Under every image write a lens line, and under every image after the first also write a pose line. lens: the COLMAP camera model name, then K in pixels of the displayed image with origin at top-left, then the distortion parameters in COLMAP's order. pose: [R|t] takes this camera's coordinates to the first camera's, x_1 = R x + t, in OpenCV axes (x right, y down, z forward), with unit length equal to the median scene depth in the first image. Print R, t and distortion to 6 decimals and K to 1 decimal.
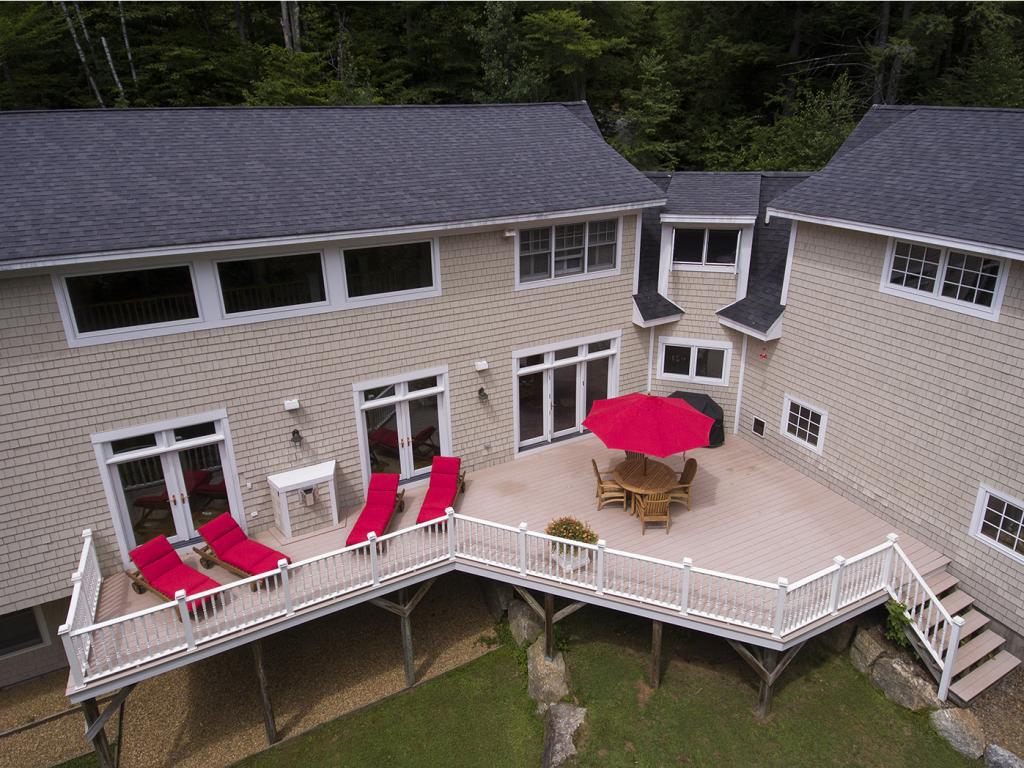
lens RADIAL K [[630.0, 0, 506.1], [0, 630.0, 351.8], [0, 0, 1]] dist [0.068166, -0.020748]
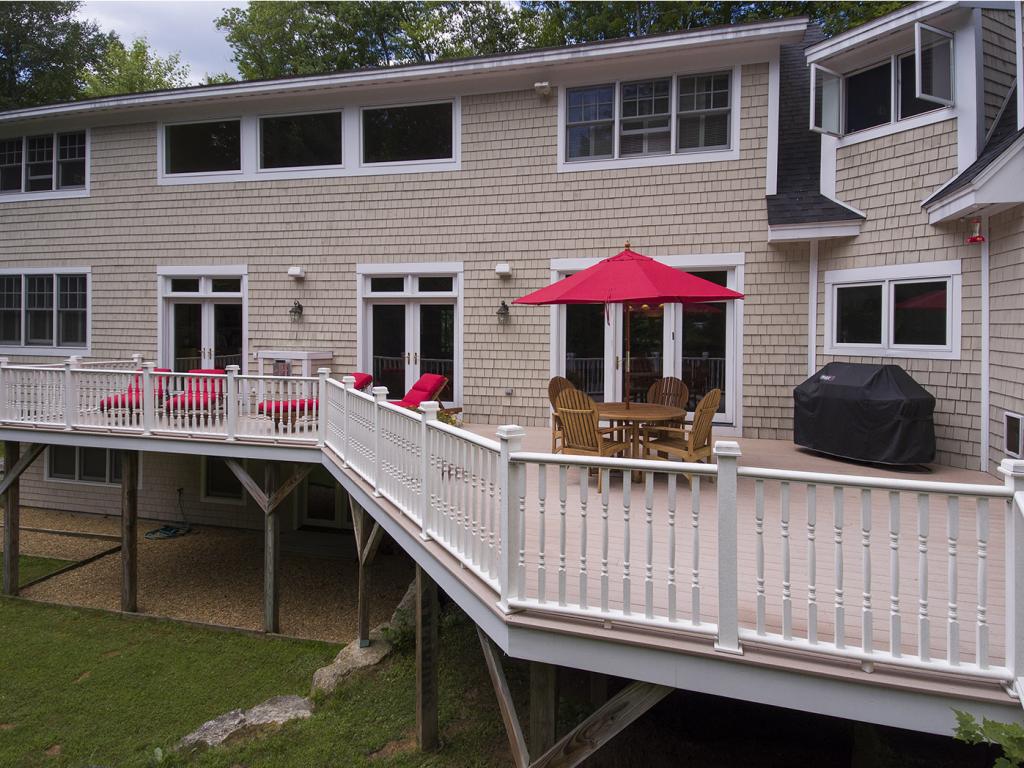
lens RADIAL K [[630.0, 0, 505.8], [0, 630.0, 342.8], [0, 0, 1]] dist [0.068166, -0.020748]
pose [[0.732754, 0.048756, -0.678745, 0.505971], [-0.270426, 0.936152, -0.224698, 0.288259], [0.624453, 0.348198, 0.699154, 0.520647]]
